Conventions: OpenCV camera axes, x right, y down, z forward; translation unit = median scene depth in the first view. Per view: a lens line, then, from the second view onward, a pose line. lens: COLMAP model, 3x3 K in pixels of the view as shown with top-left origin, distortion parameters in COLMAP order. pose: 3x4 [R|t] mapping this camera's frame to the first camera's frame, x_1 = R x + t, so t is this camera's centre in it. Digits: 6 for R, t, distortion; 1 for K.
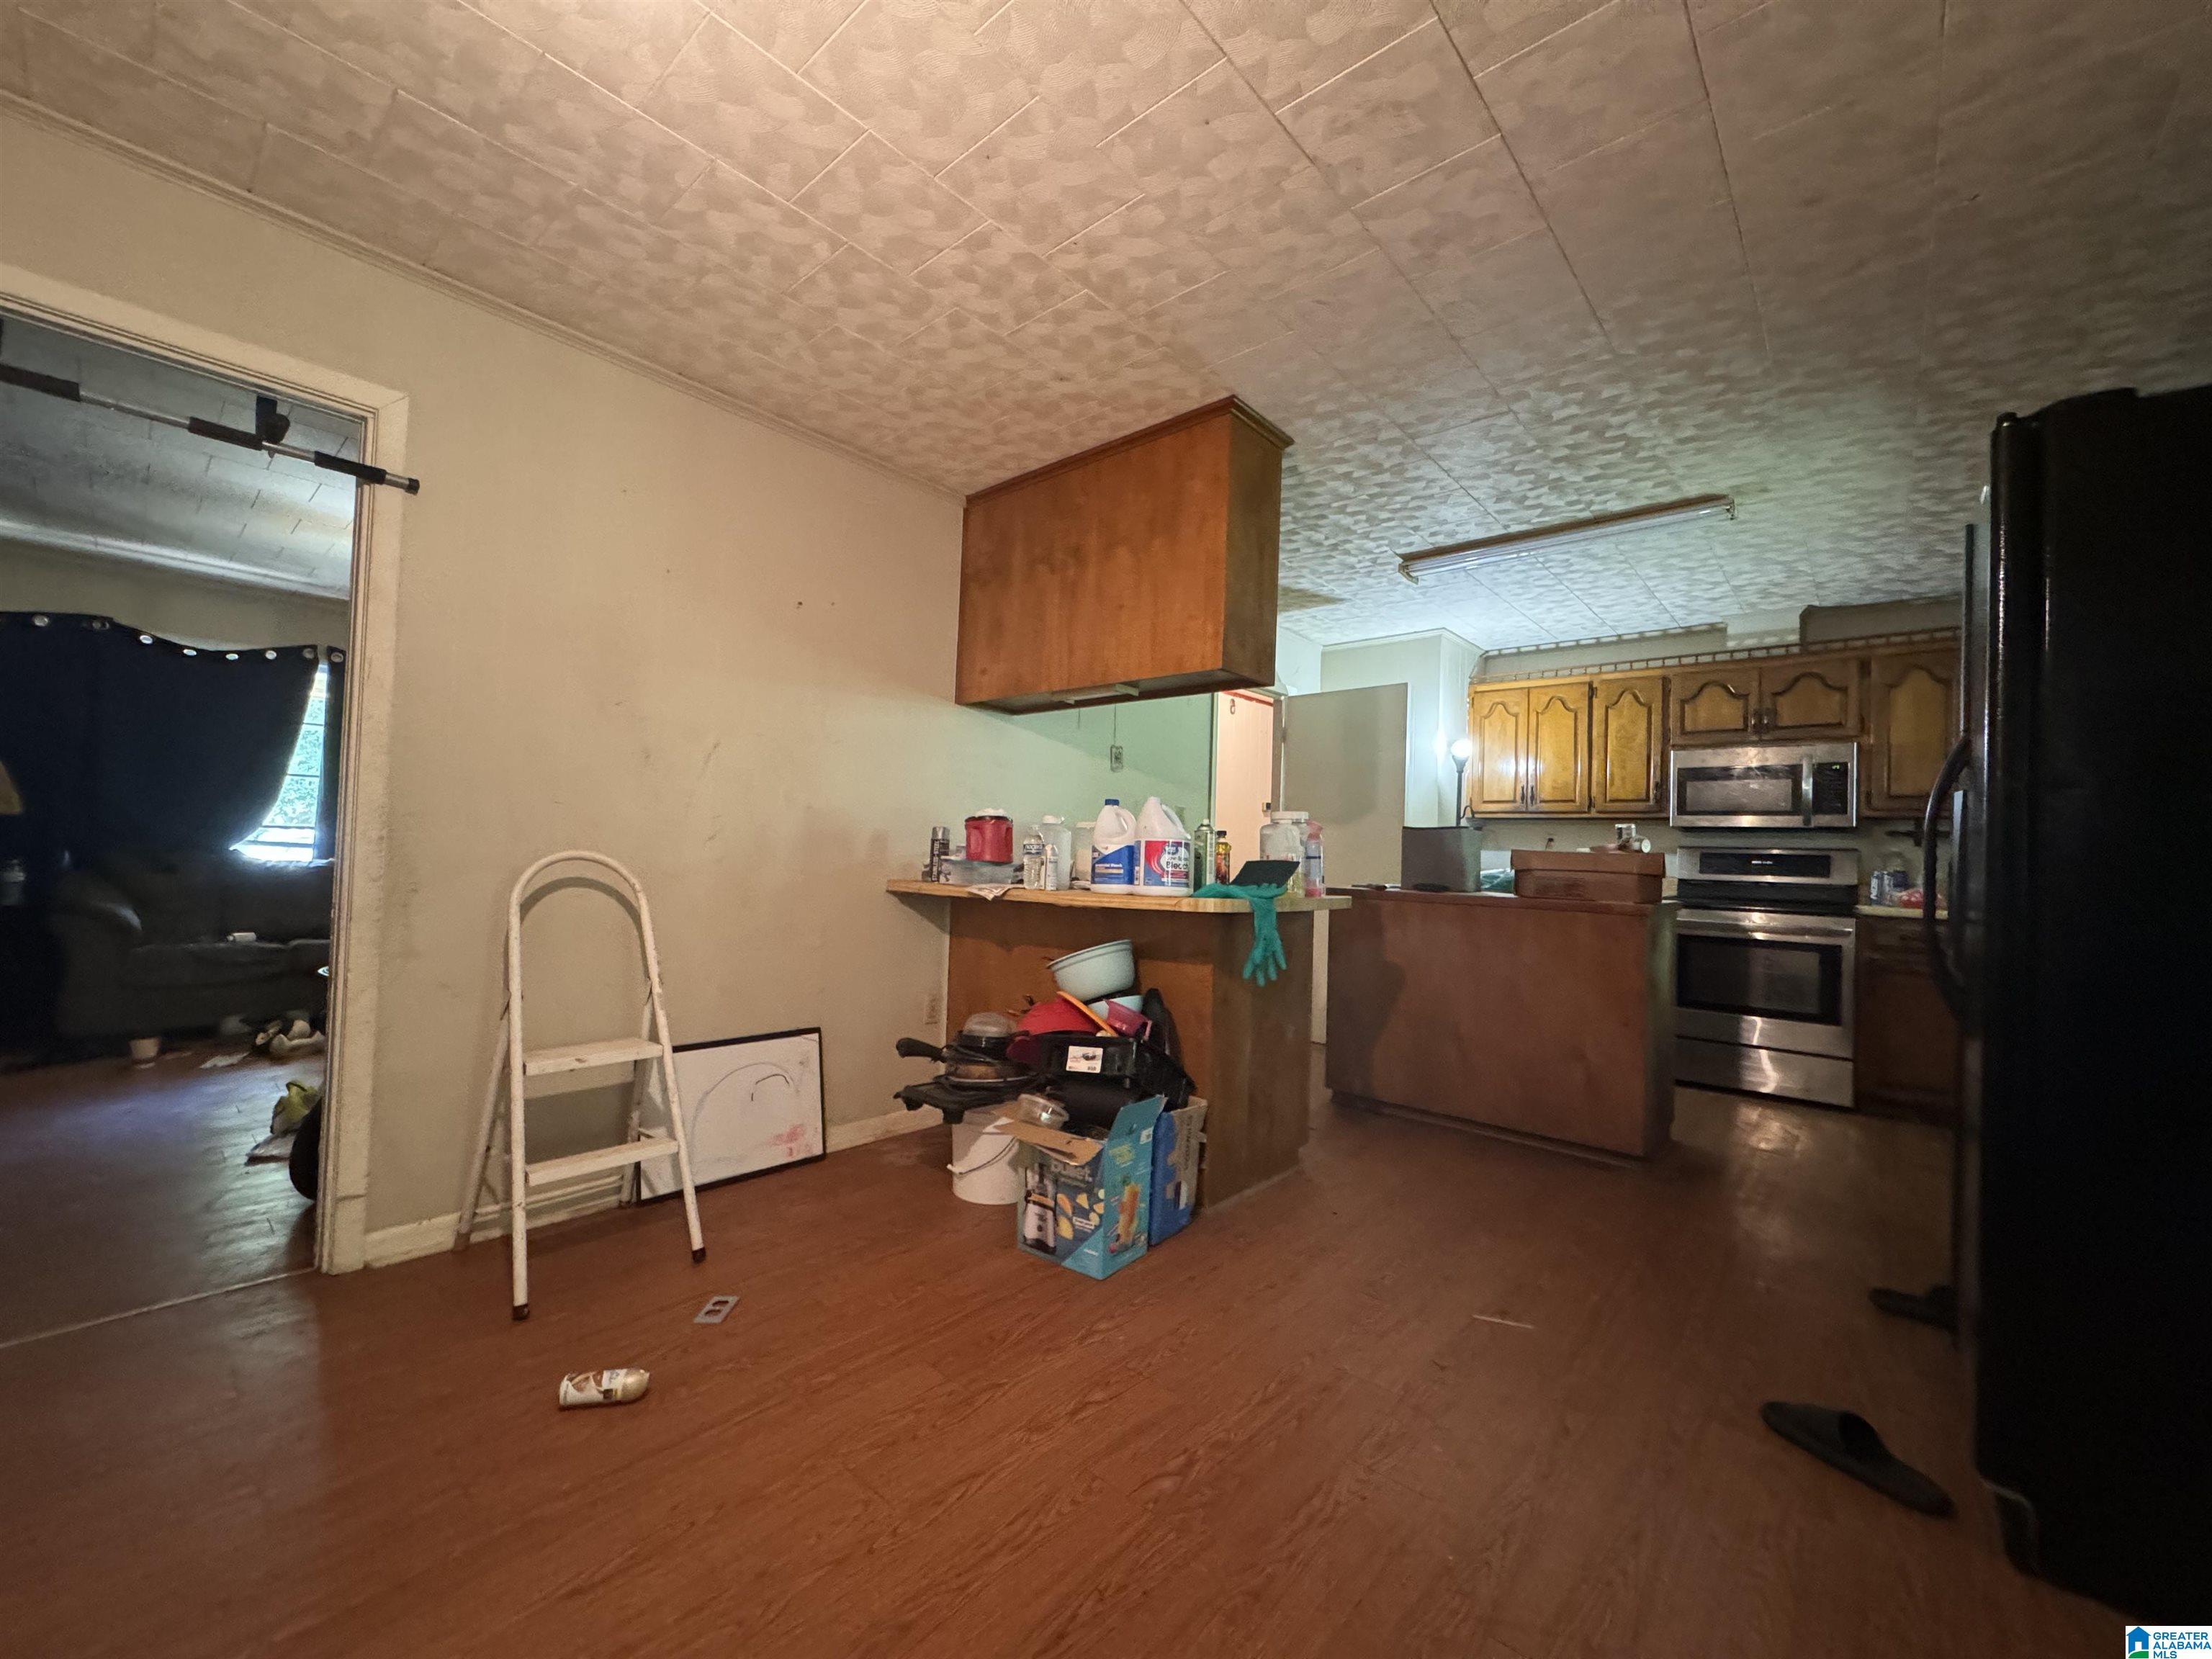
lens RADIAL K [[876.8, 0, 1102.7], [0, 876.8, 832.9], [0, 0, 1]] dist [-0.006648, 0.000305]
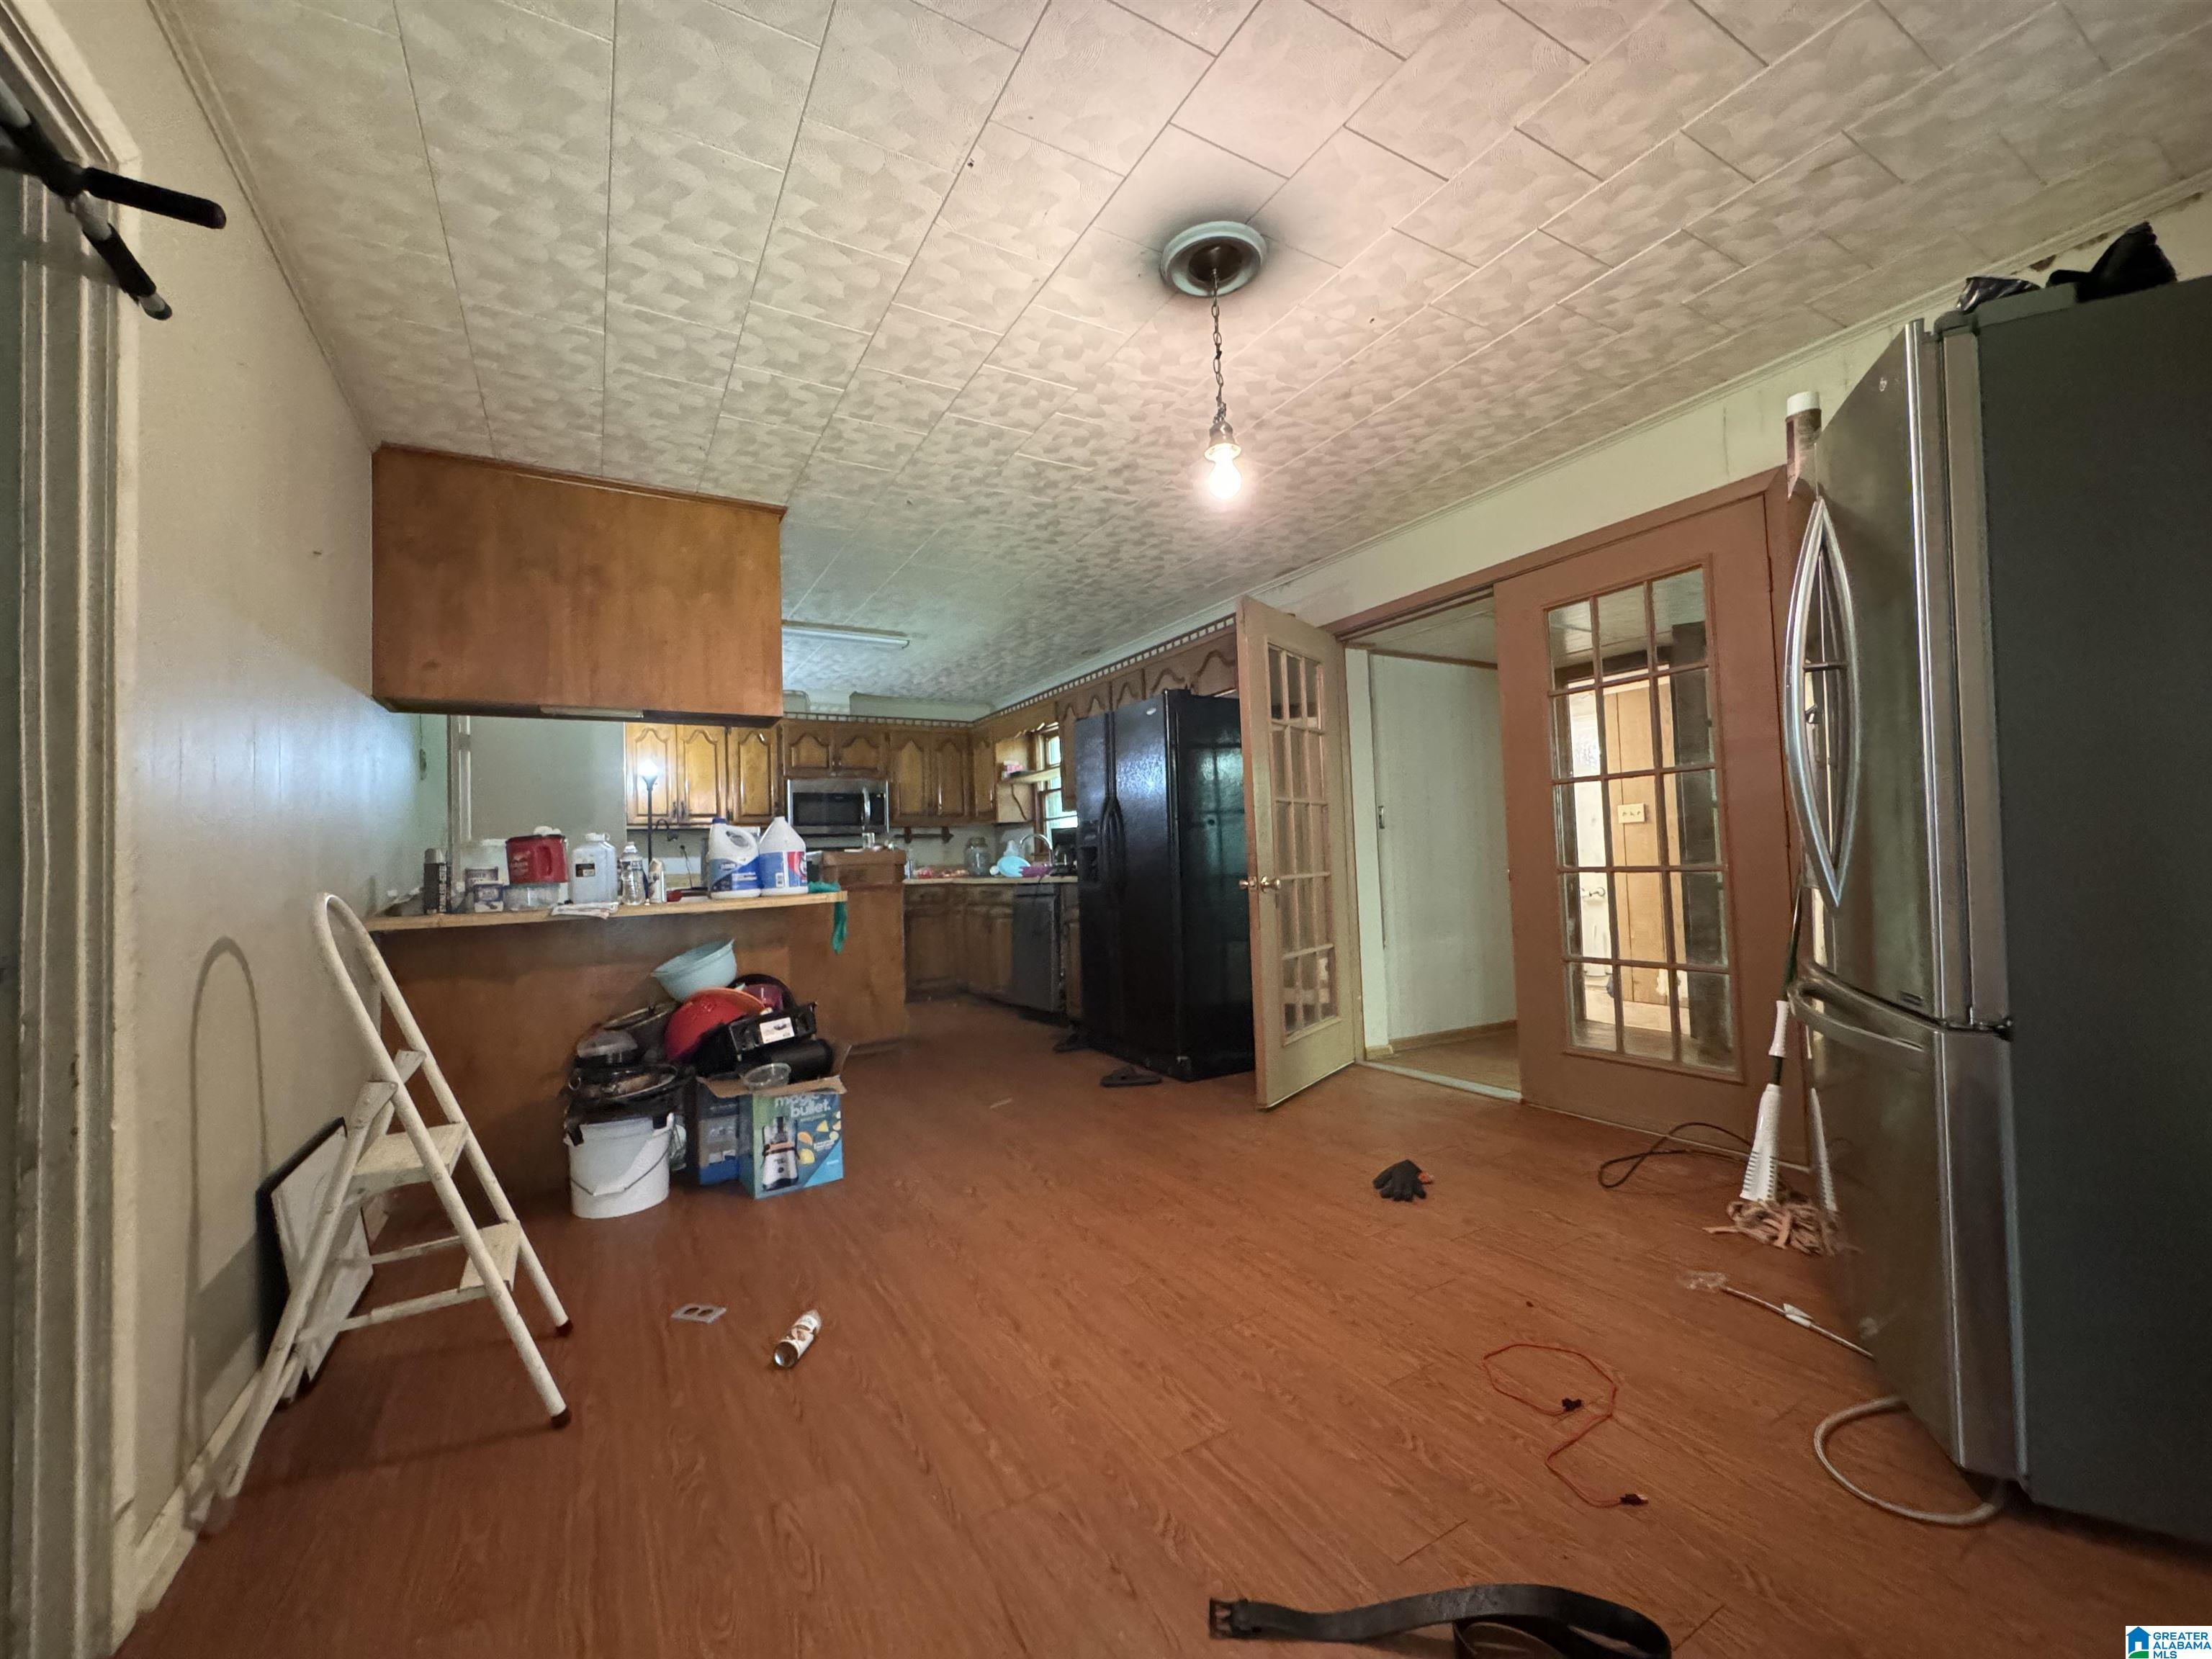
lens RADIAL K [[876.8, 0, 1106.6], [0, 876.8, 832.9], [0, 0, 1]] dist [-0.006648, 0.000305]
pose [[0.313451, -0.015261, 0.949482, -0.569558], [0.022937, 0.999701, 0.008496, -0.010579], [-0.949327, 0.019115, 0.313707, 0.091101]]
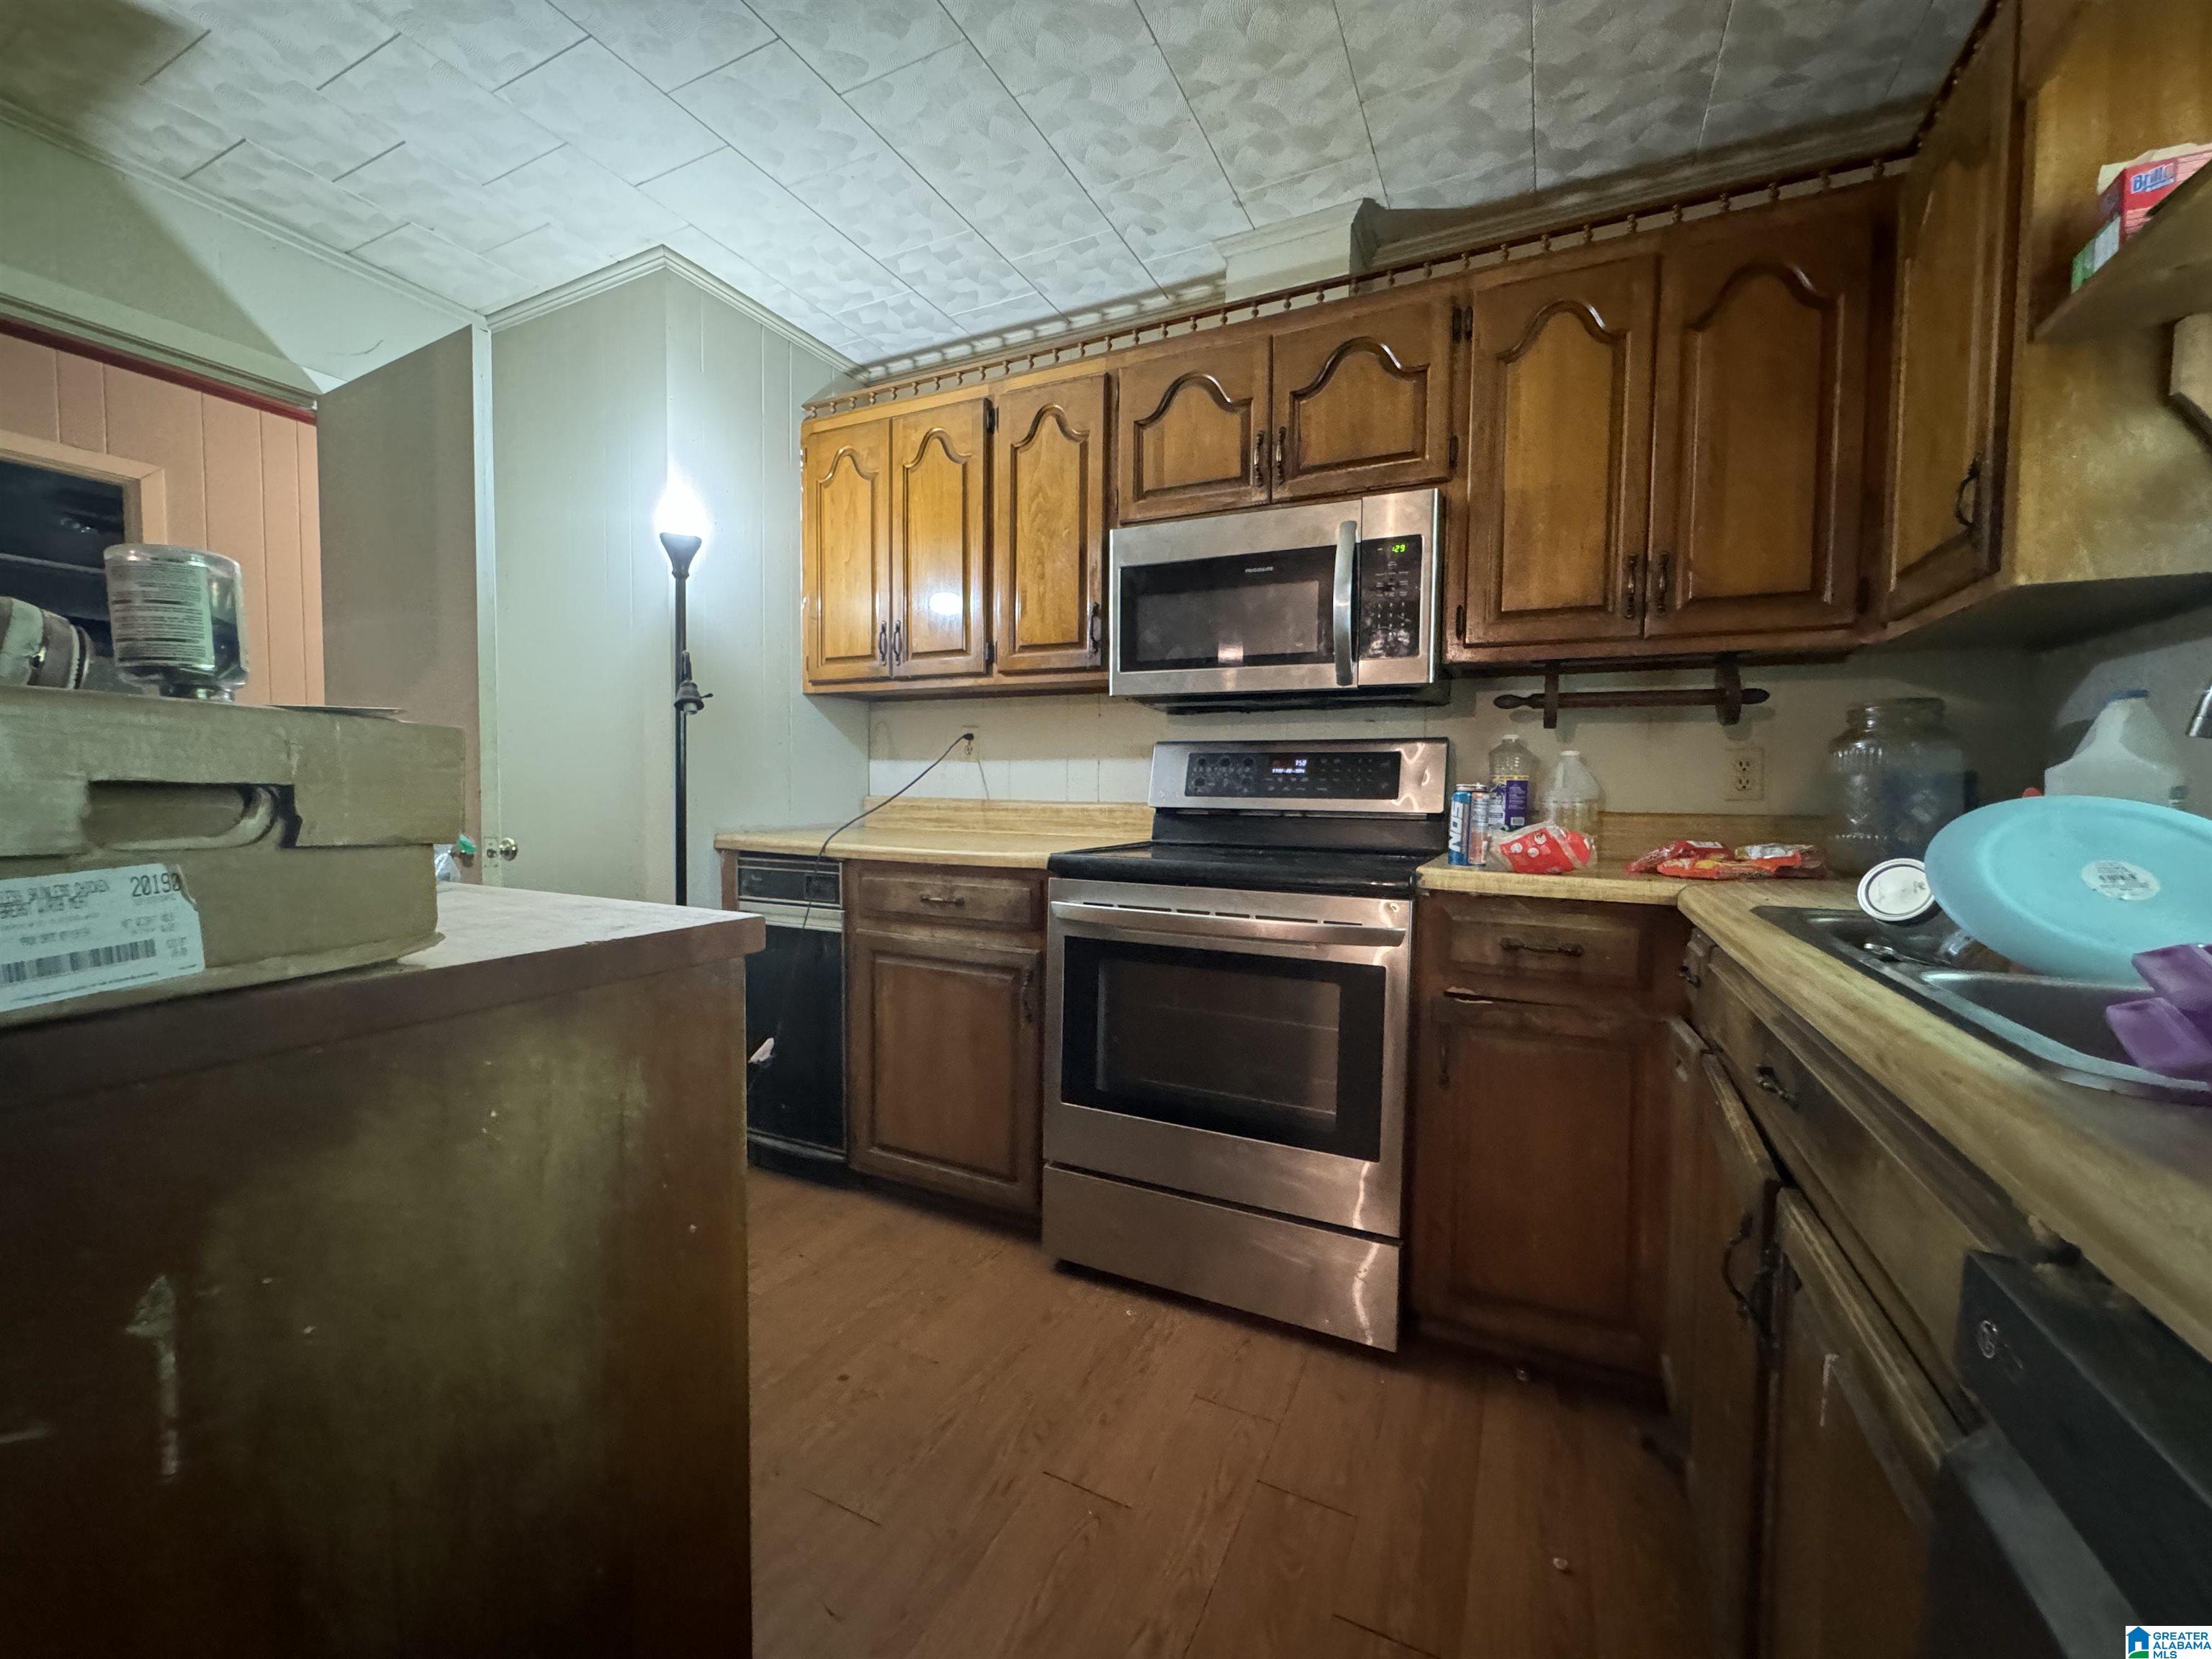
lens RADIAL K [[876.8, 0, 1101.5], [0, 876.8, 828.7], [0, 0, 1]] dist [-0.006648, 0.000305]
pose [[0.967301, -0.032689, 0.251514, 0.579764], [0.012809, 0.996690, 0.080277, 0.028244], [-0.253306, -0.074431, 0.964519, 0.602177]]
